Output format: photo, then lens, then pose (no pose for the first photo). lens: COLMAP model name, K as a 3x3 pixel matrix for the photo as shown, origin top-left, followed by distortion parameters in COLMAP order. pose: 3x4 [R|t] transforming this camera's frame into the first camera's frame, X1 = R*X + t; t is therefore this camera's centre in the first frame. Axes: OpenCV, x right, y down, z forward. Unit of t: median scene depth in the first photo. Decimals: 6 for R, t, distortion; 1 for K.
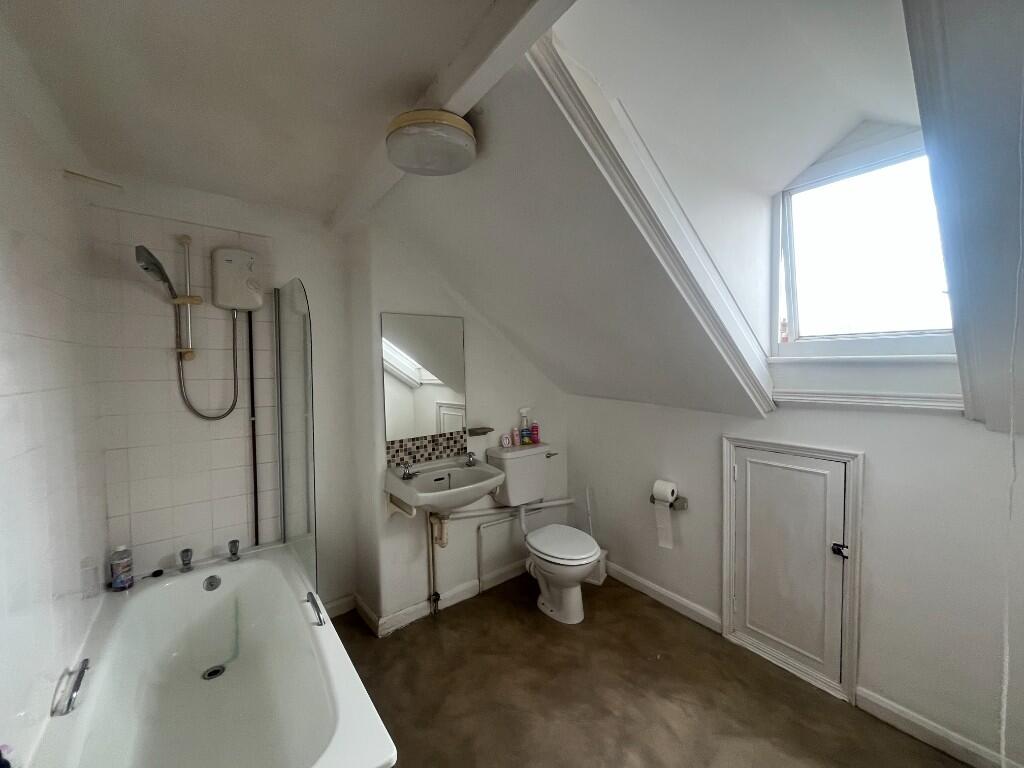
lens RADIAL K [[414.5, 0, 513.0], [0, 414.5, 381.0], [0, 0, 1]] dist [-0.002210, -0.000186]
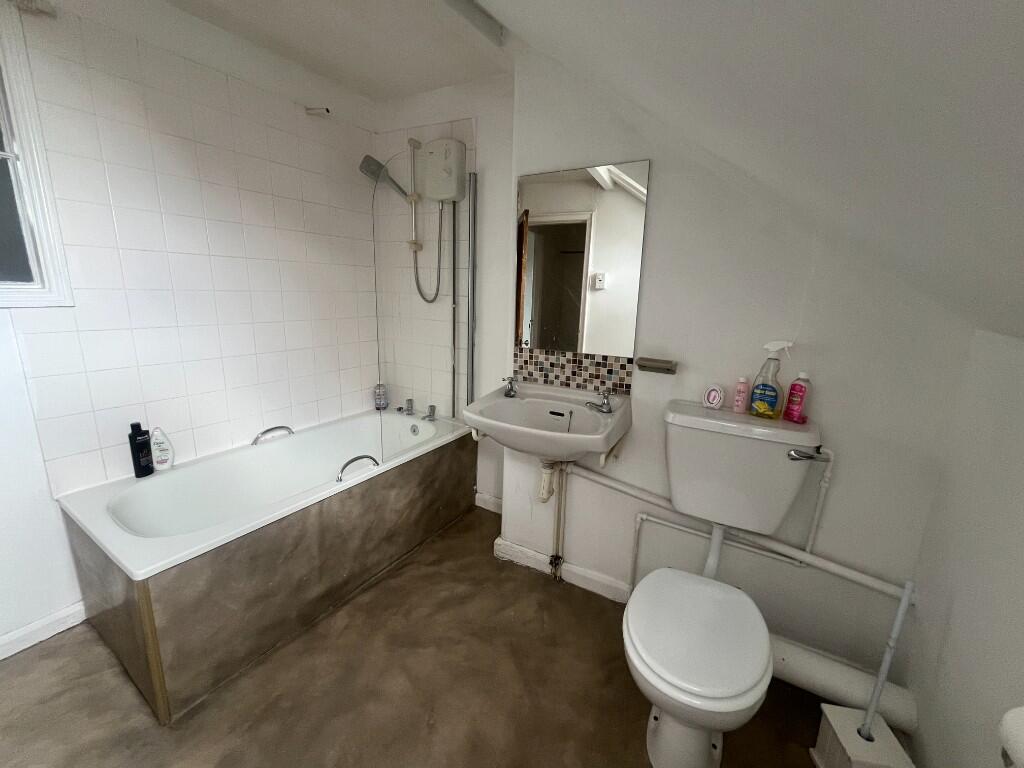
lens RADIAL K [[414.5, 0, 513.0], [0, 414.5, 381.0], [0, 0, 1]] dist [-0.002210, -0.000186]
pose [[0.362817, 0.223713, -0.904608, 0.421763], [-0.070074, 0.974557, 0.212907, 0.036516], [0.929222, -0.013857, 0.369262, 0.663671]]
